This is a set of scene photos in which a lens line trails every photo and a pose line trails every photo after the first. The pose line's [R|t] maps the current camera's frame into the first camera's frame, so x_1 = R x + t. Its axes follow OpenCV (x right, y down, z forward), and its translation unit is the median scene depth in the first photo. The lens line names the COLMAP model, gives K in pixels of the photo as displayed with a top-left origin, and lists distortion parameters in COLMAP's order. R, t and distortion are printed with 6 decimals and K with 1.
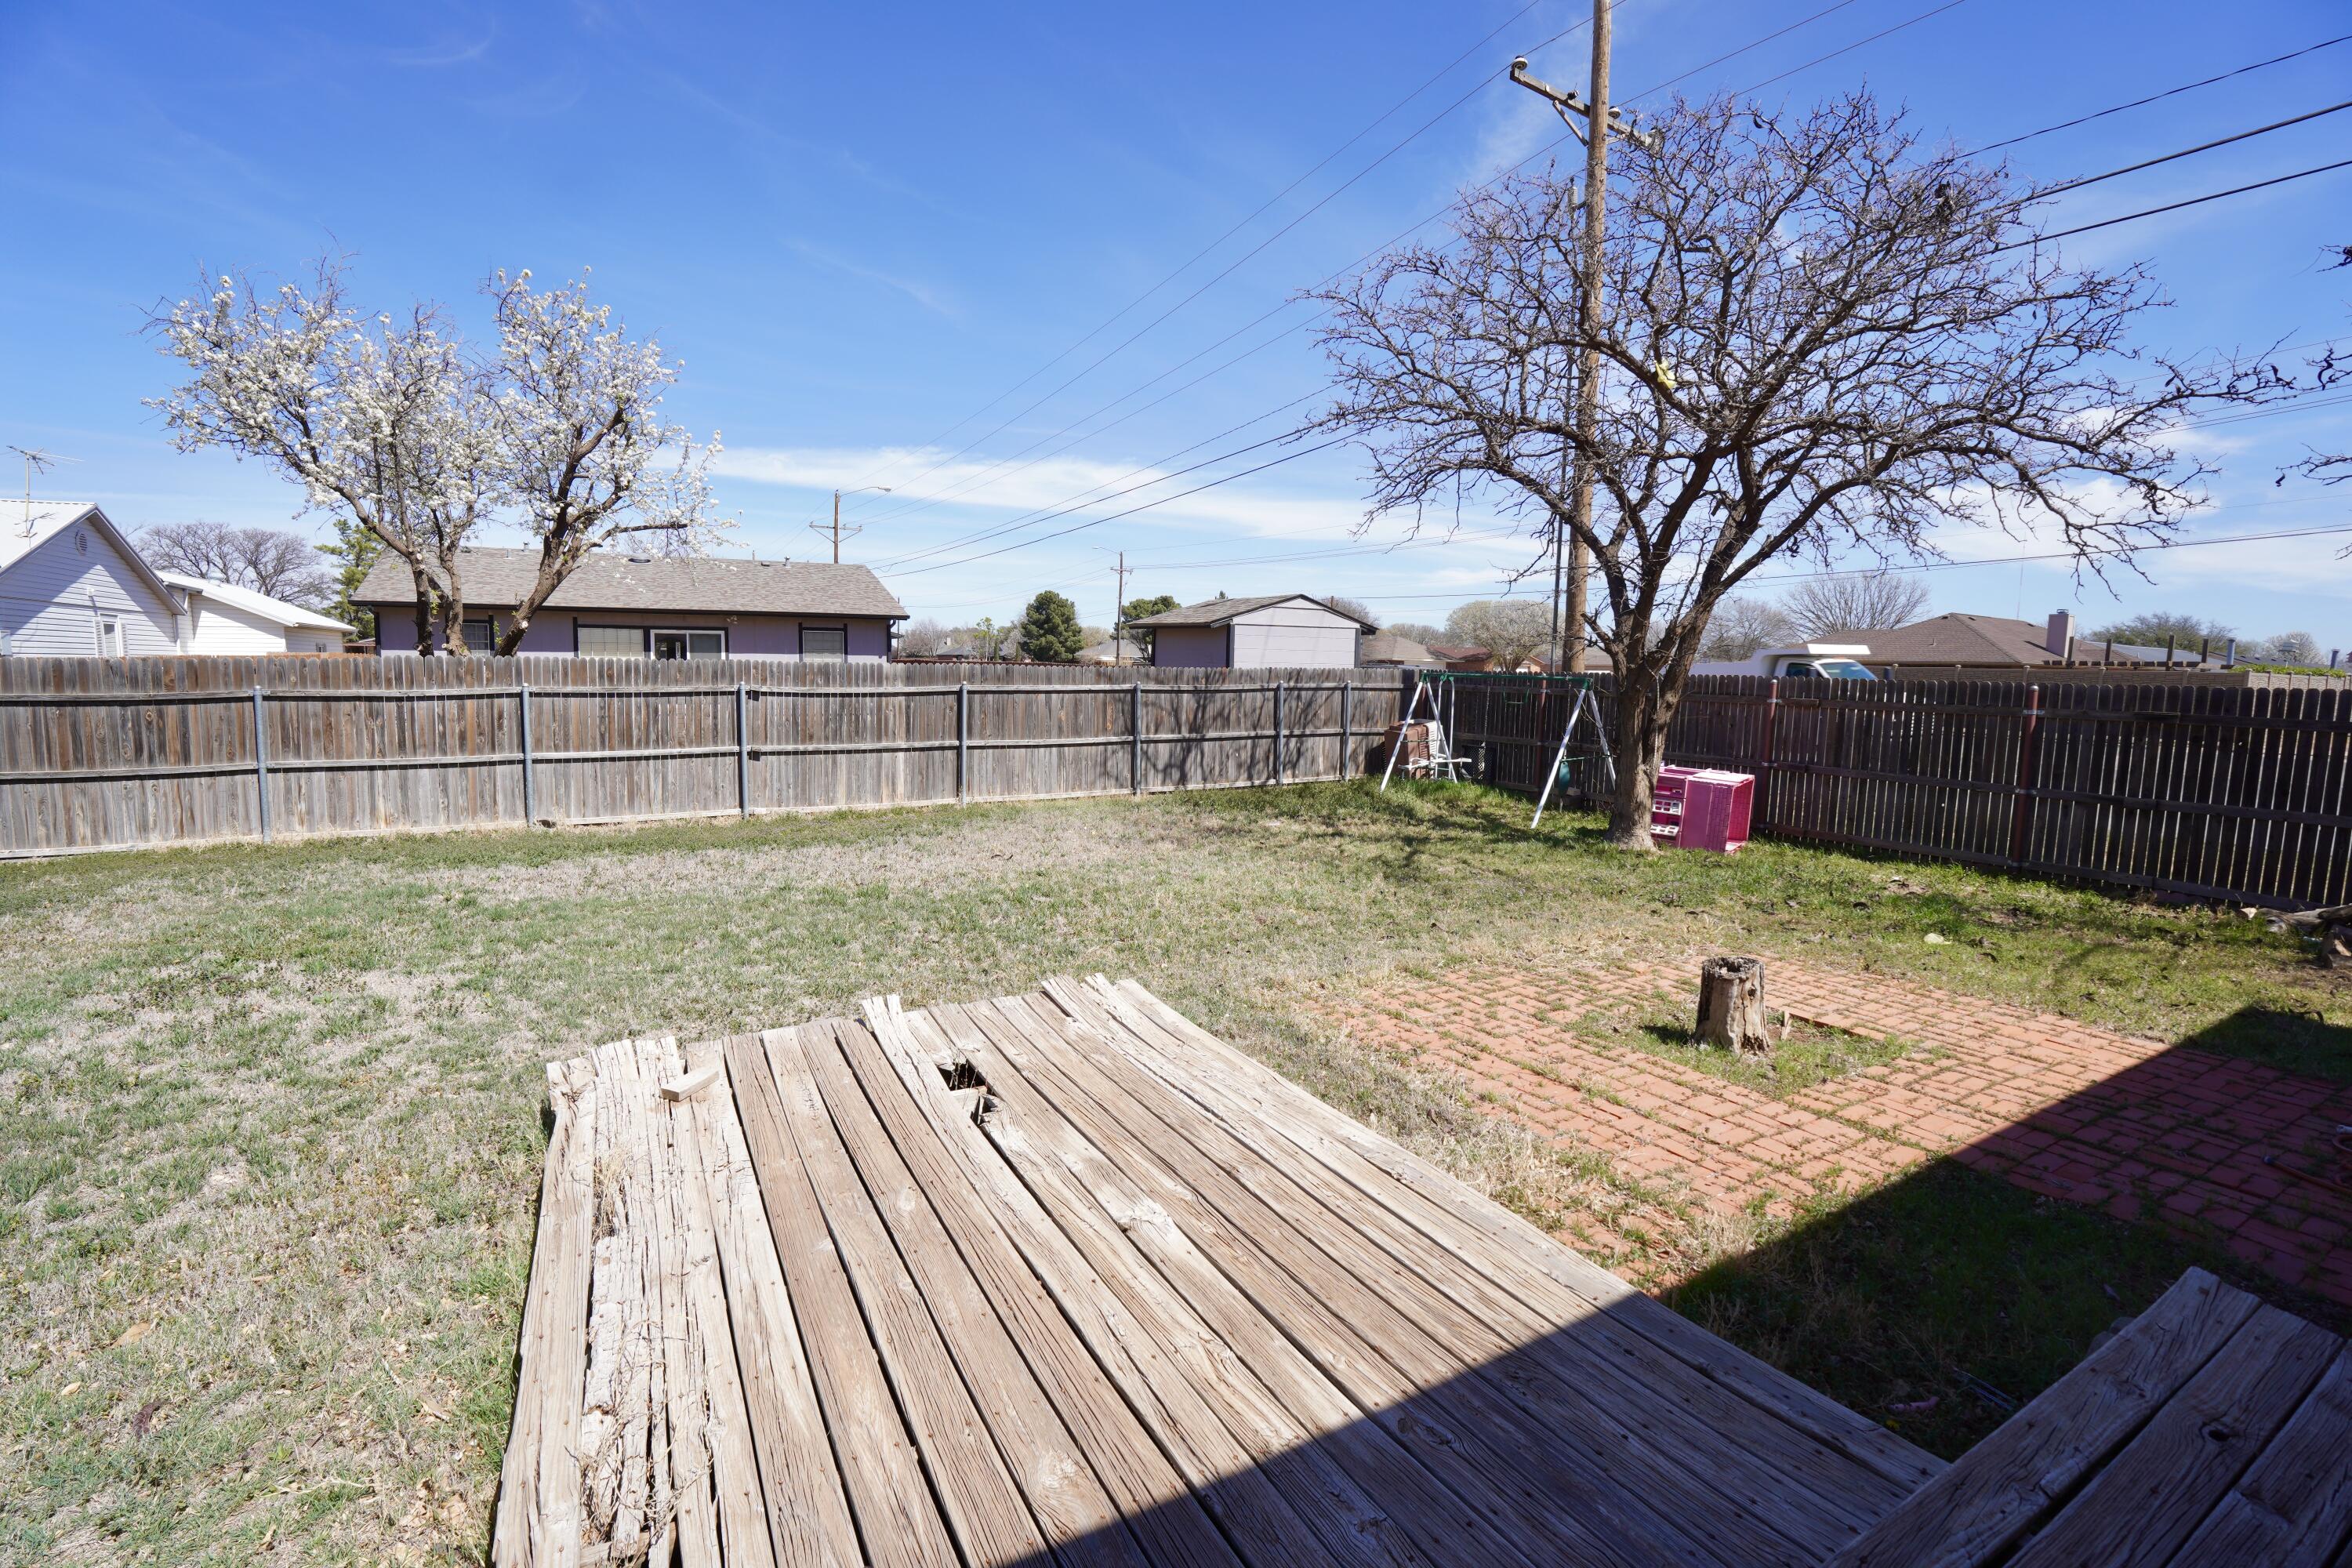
lens RADIAL K [[1022.1, 0, 1178.0], [0, 1022.1, 780.7], [0, 0, 1]] dist [-0.046042, 0.003541]
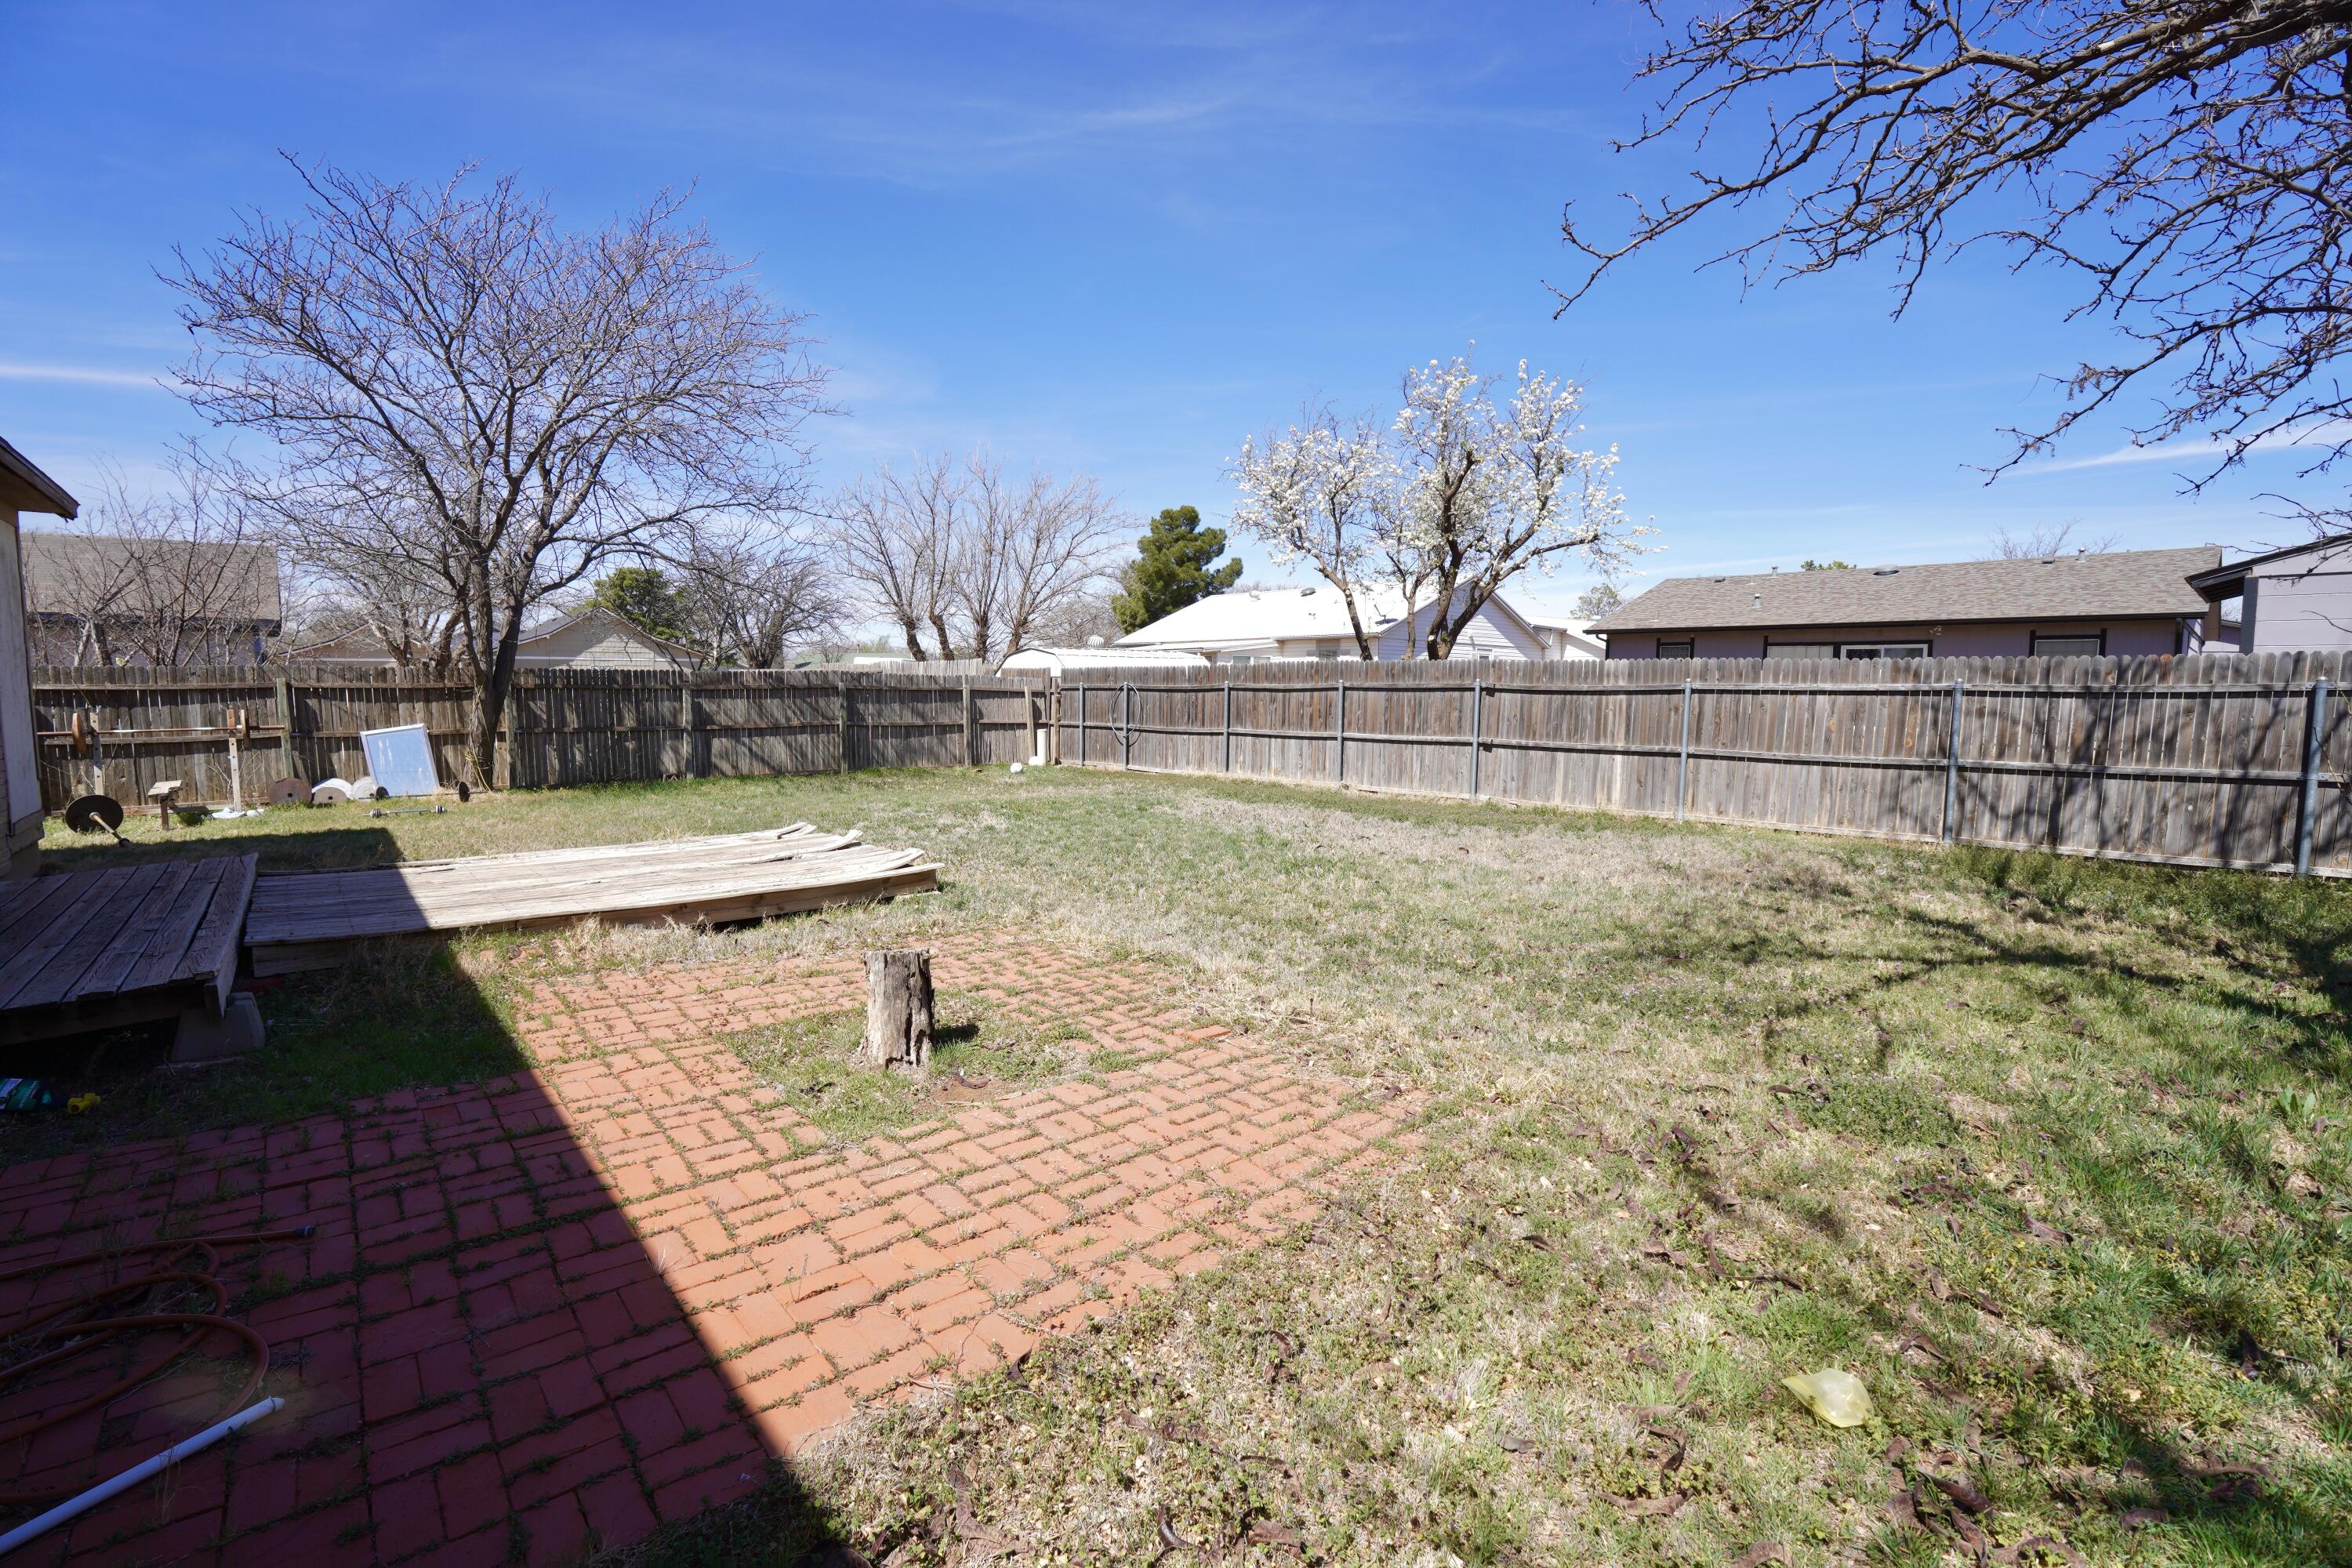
lens RADIAL K [[1022.1, 0, 1183.4], [0, 1022.1, 794.7], [0, 0, 1]] dist [-0.046042, 0.003541]
pose [[0.216685, 0.088875, -0.972188, 0.544925], [-0.108771, 0.991845, 0.066429, -0.009606], [0.970163, 0.091352, 0.224585, 0.402984]]
